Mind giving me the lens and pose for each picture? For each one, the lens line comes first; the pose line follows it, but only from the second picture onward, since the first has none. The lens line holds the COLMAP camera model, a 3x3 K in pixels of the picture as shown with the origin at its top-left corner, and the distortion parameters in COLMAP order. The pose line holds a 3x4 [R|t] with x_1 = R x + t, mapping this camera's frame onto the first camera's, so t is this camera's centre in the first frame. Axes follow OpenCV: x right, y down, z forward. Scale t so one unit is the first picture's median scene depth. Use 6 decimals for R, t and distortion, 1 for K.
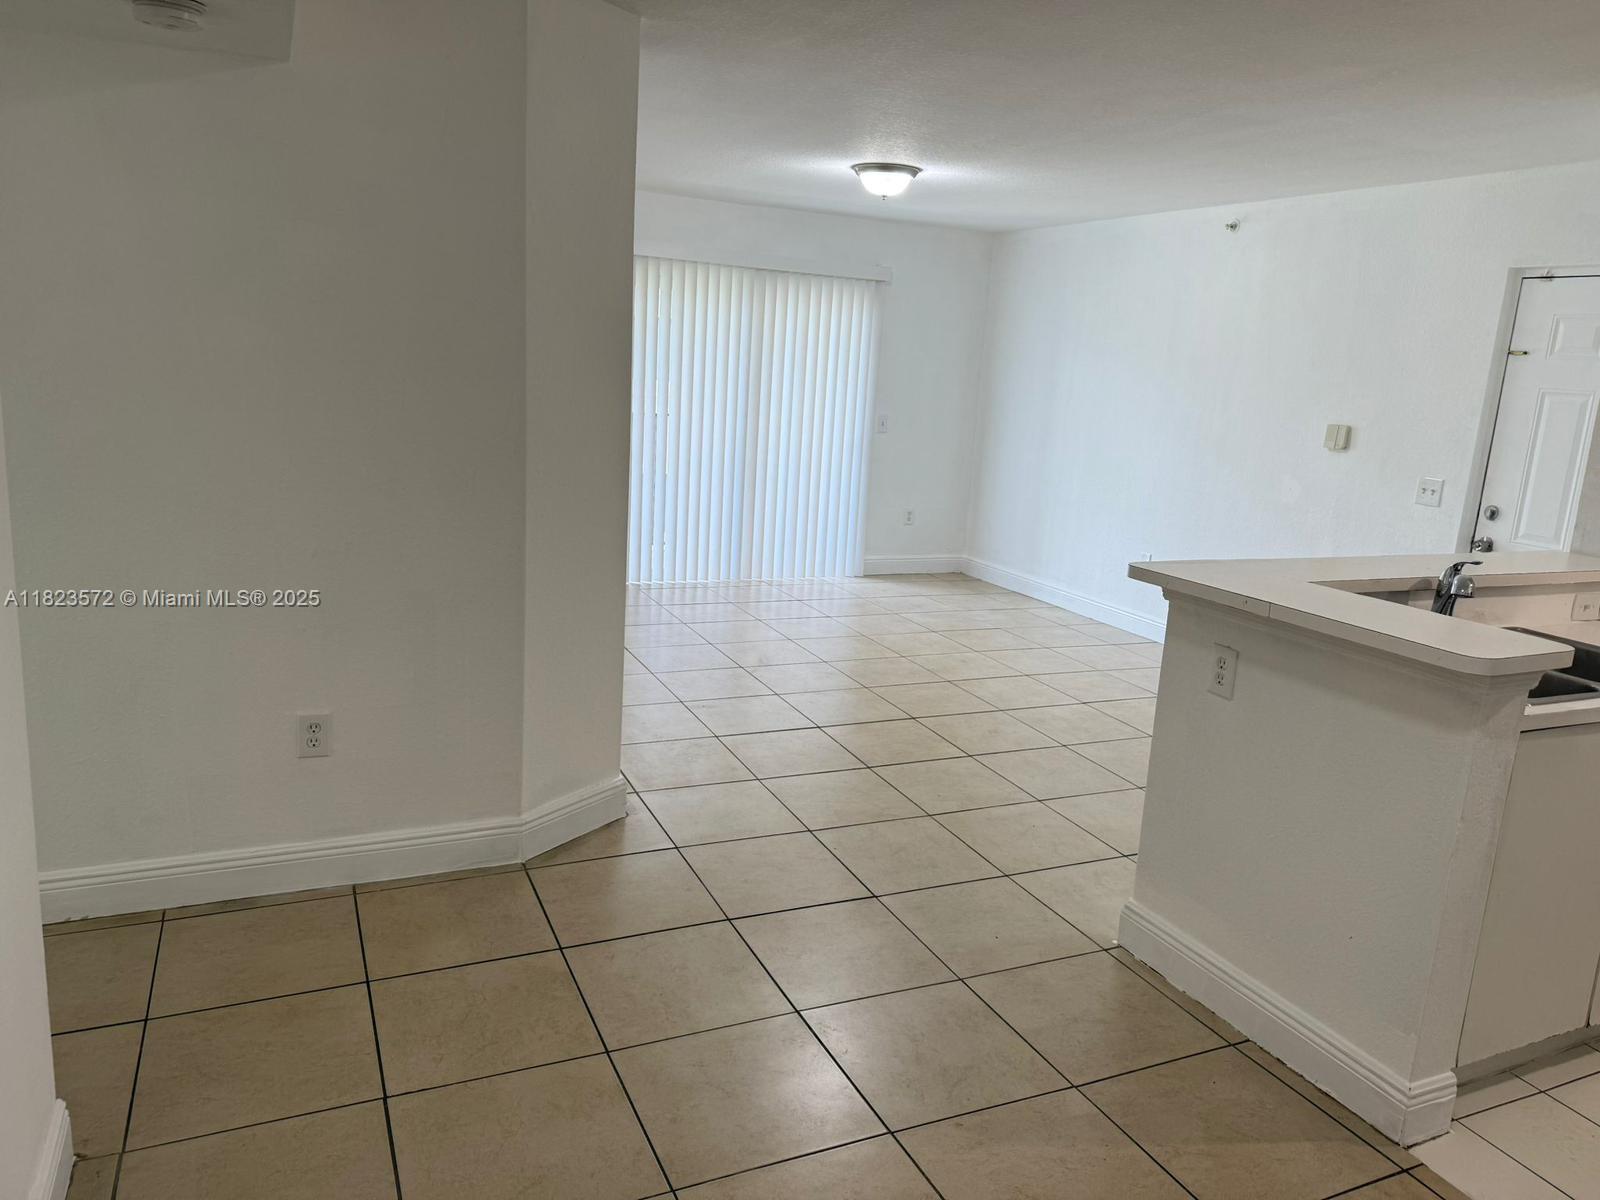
lens RADIAL K [[1121.7, 0, 810.3], [0, 1121.7, 605.4], [0, 0, 1]] dist [0.044404, -0.057057]
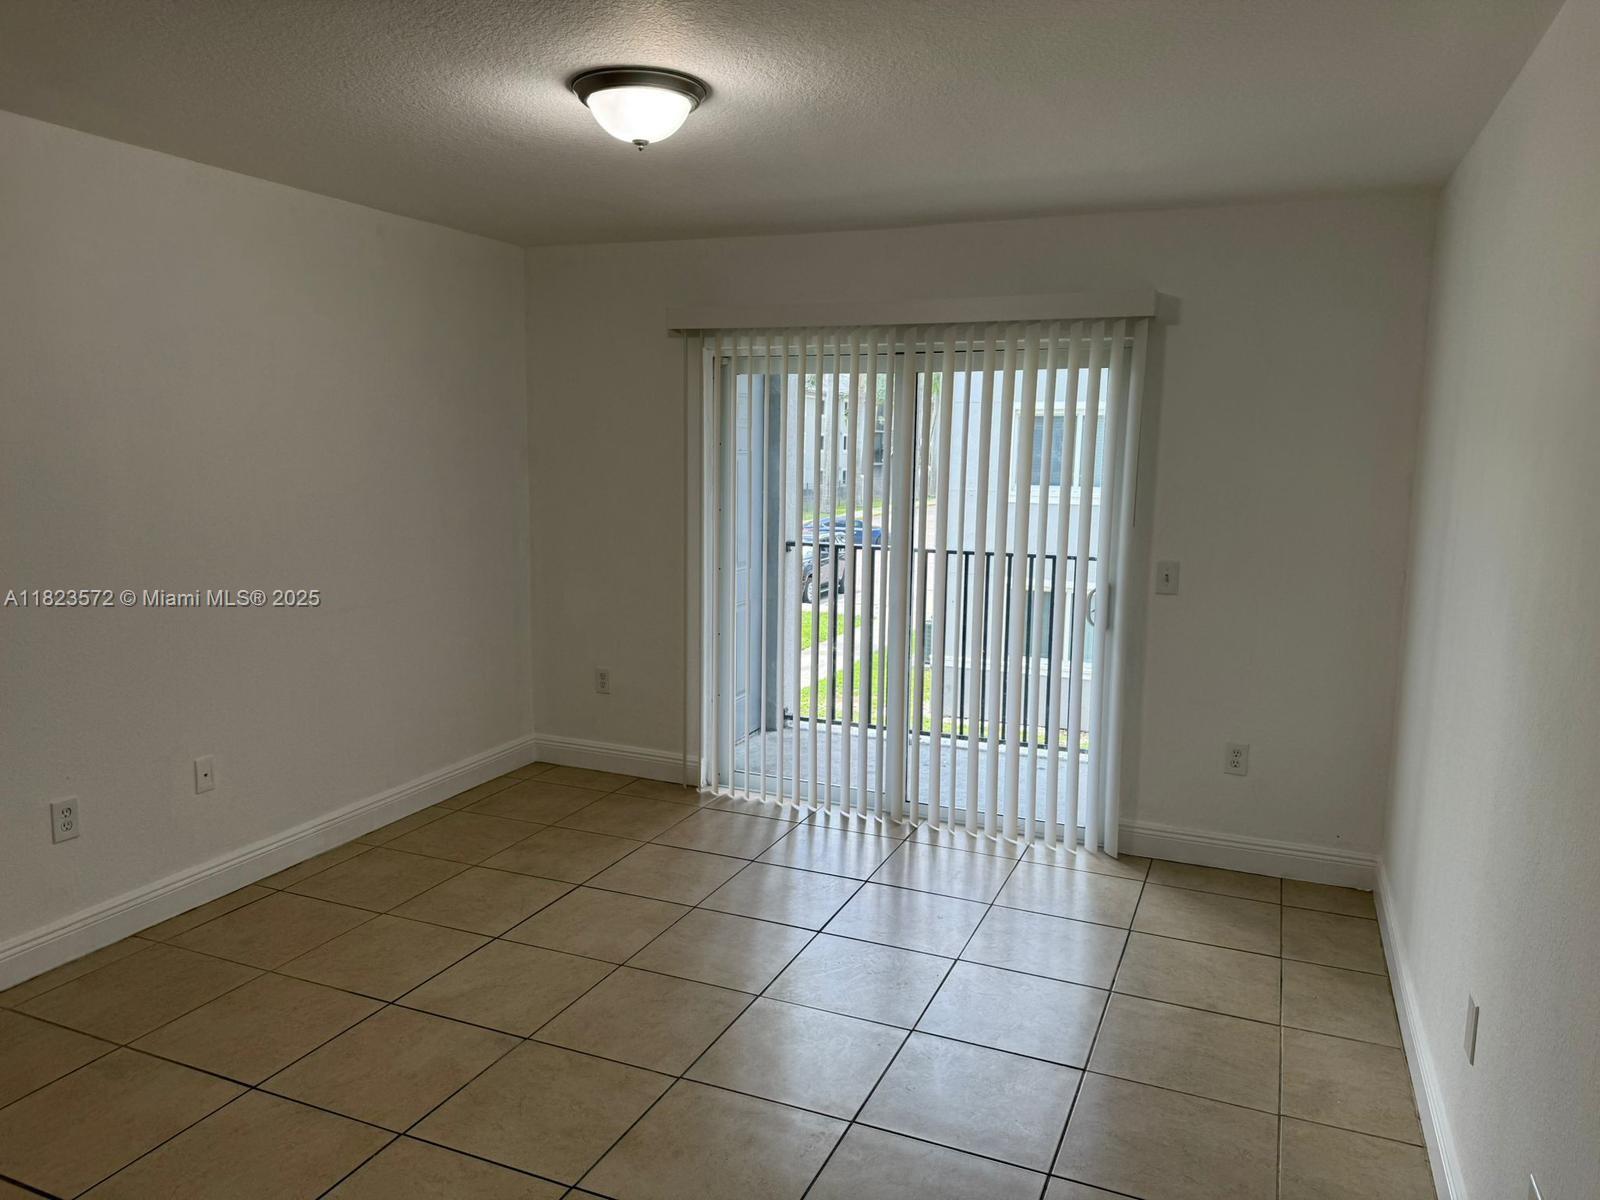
lens RADIAL K [[1121.7, 0, 810.3], [0, 1121.7, 605.4], [0, 0, 1]] dist [0.044404, -0.057057]
pose [[0.674809, 0.060812, -0.735482, 0.541189], [-0.144703, 0.988157, -0.051063, -0.153624], [0.723666, 0.140885, 0.675617, 0.801226]]
